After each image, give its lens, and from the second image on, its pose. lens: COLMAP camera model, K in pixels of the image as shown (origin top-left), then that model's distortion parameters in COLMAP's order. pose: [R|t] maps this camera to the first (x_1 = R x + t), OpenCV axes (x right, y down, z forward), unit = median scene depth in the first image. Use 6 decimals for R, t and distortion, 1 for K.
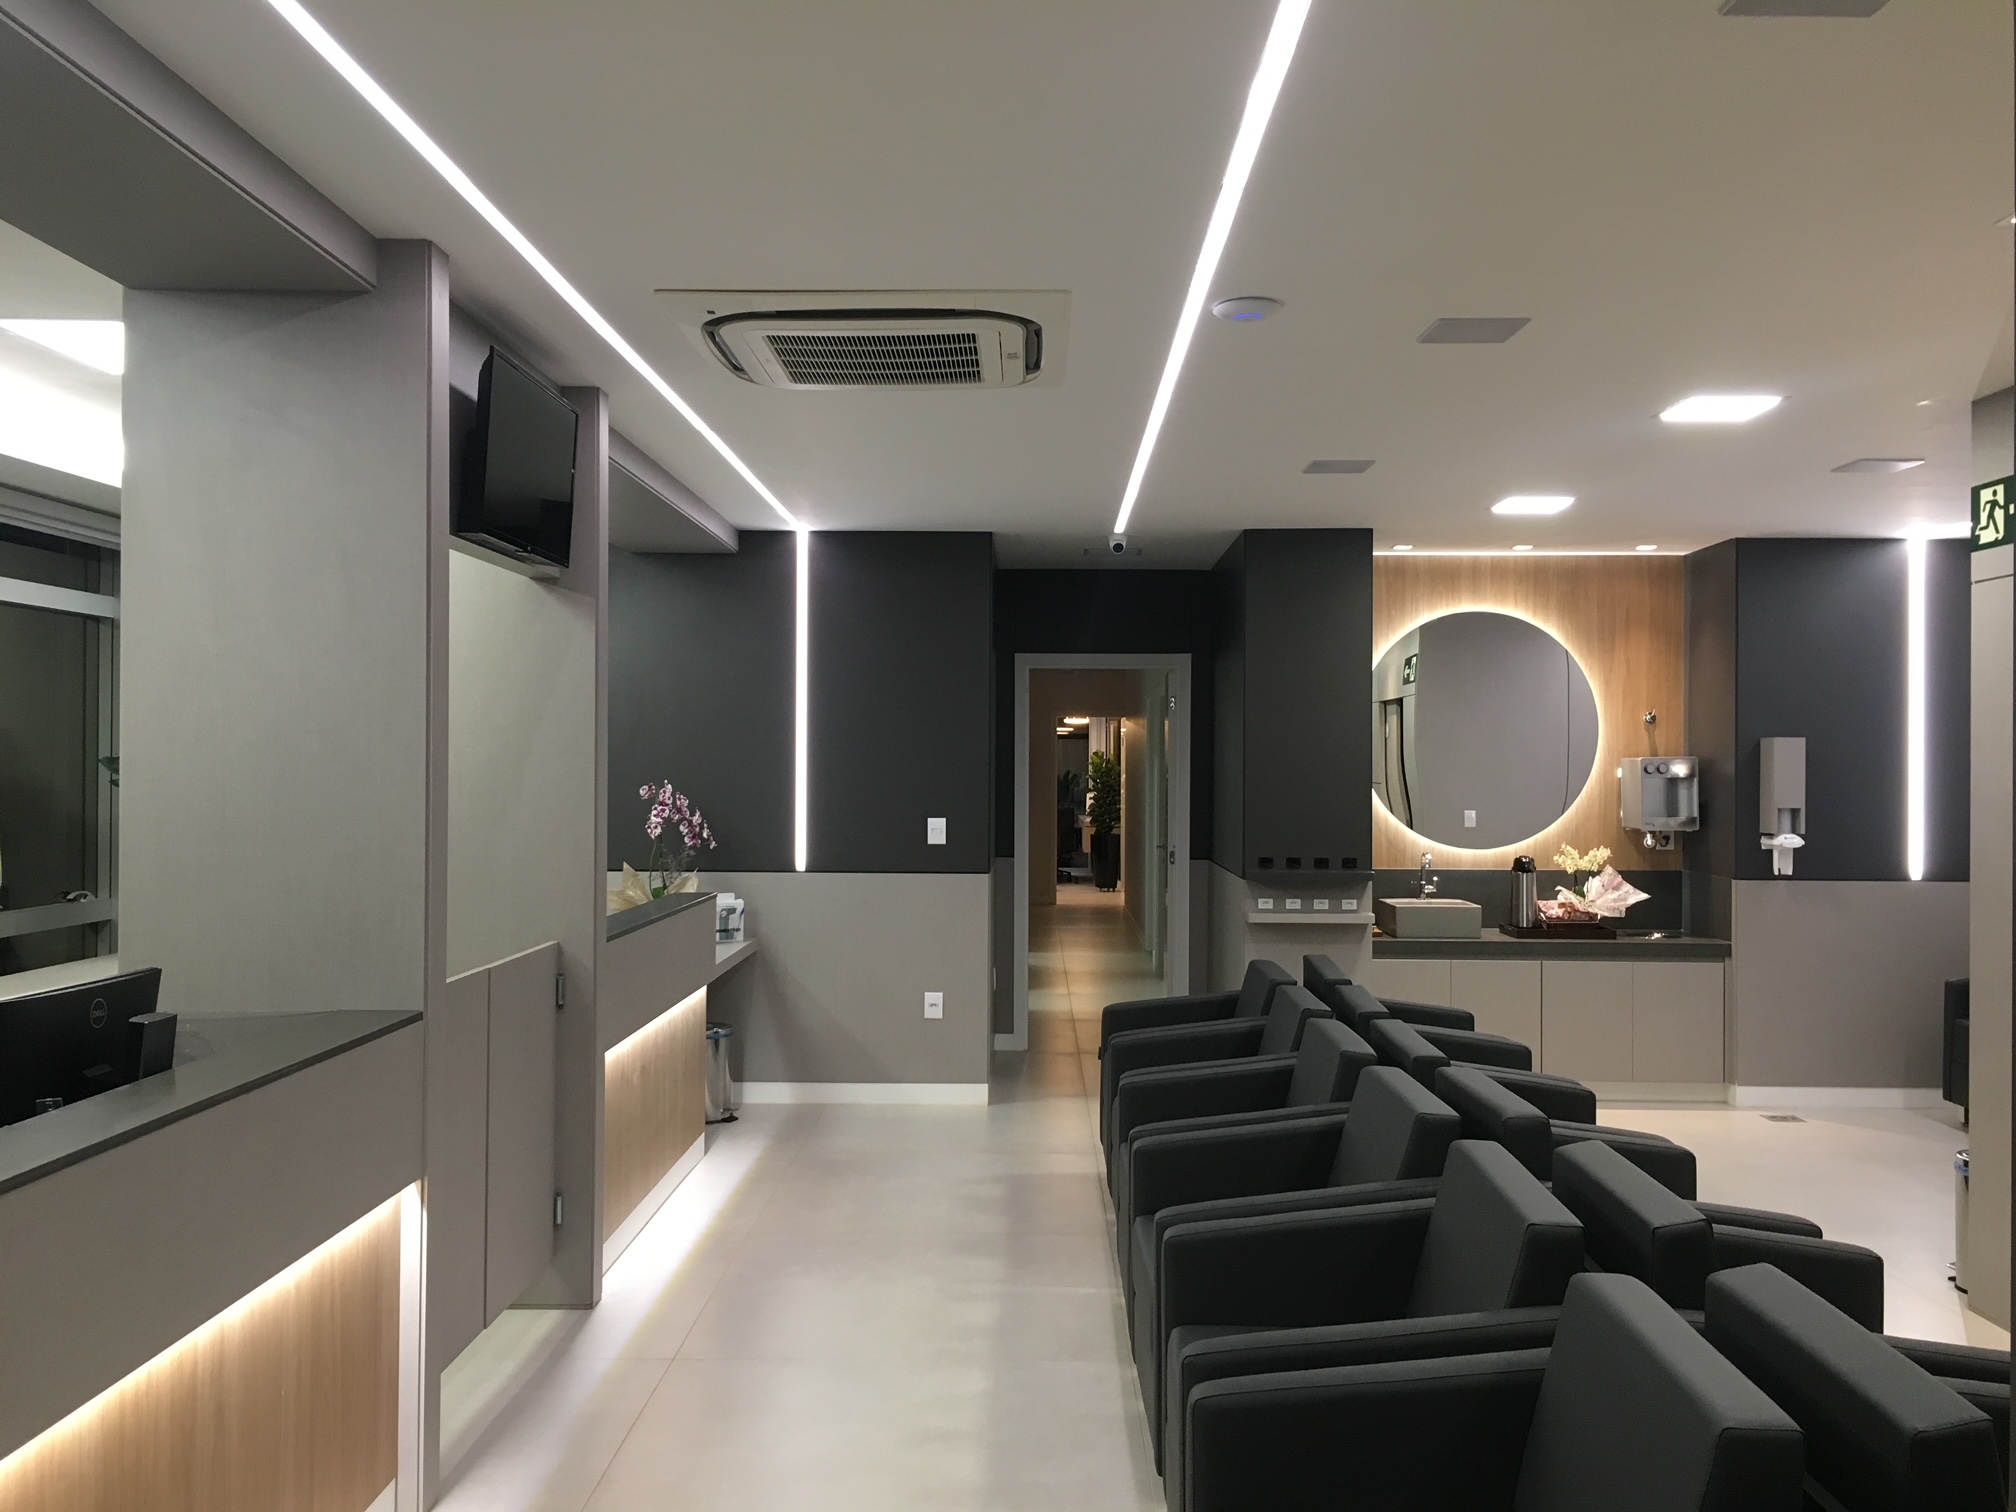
lens RADIAL K [[1737.2, 0, 1008.0], [0, 1737.2, 756.0], [0, 0, 1]] dist [0.041512, -0.000822]
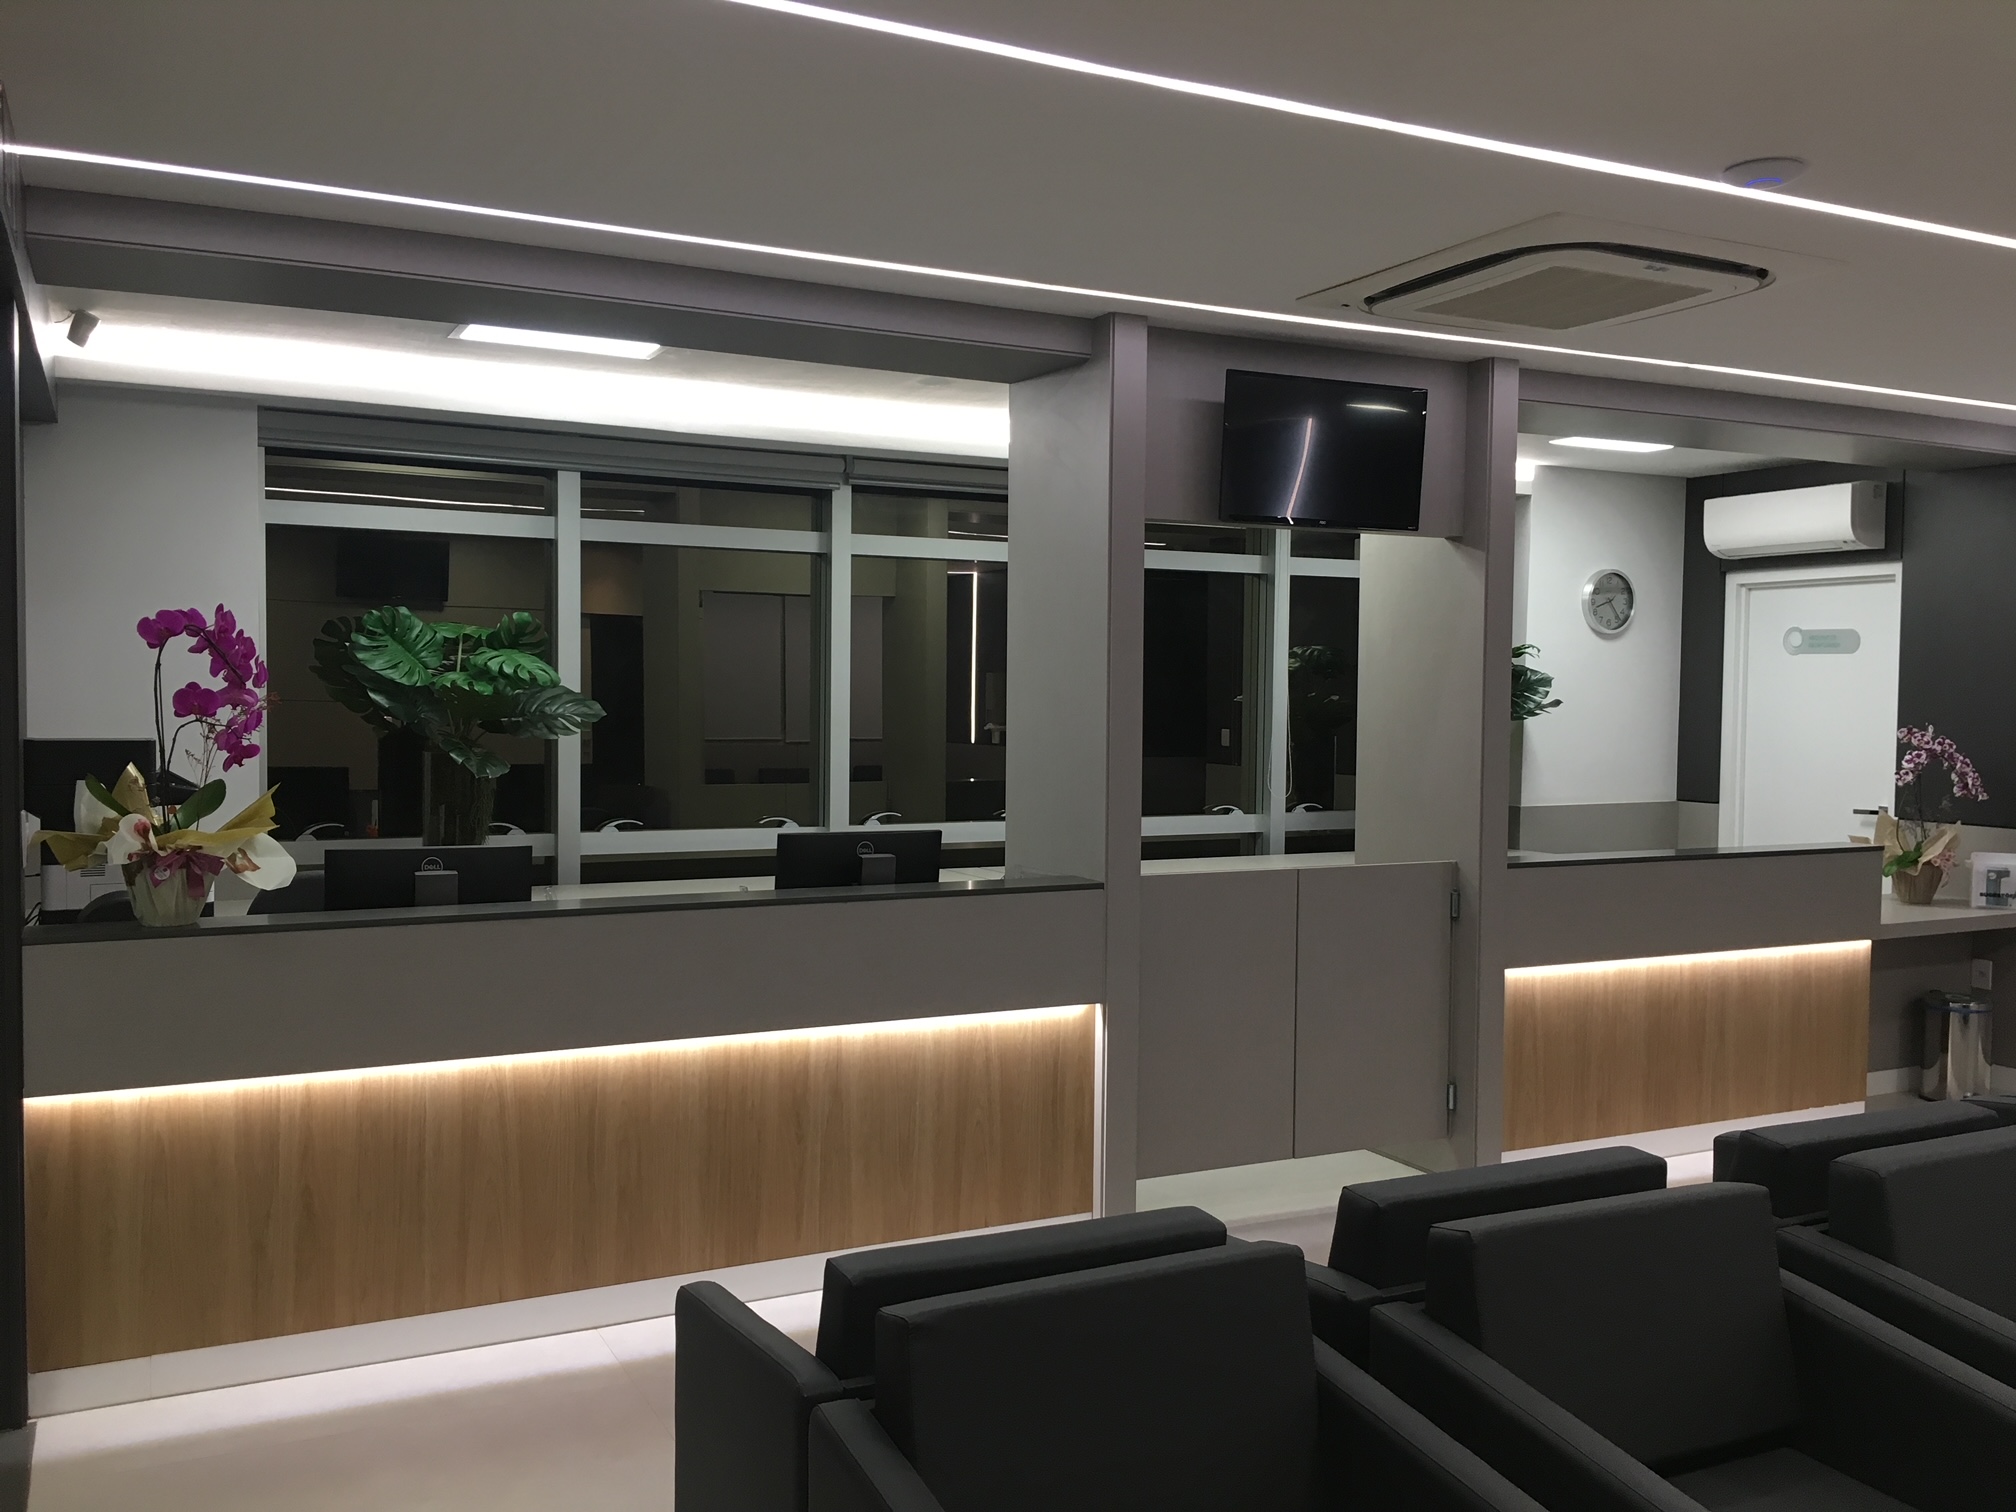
lens RADIAL K [[1737.2, 0, 1008.0], [0, 1737.2, 756.0], [0, 0, 1]] dist [0.041512, -0.000822]
pose [[0.468234, 0.033900, -0.882954, 0.432439], [-0.002953, 0.999318, 0.036802, -0.001323], [0.883599, -0.014625, 0.468015, 0.159905]]
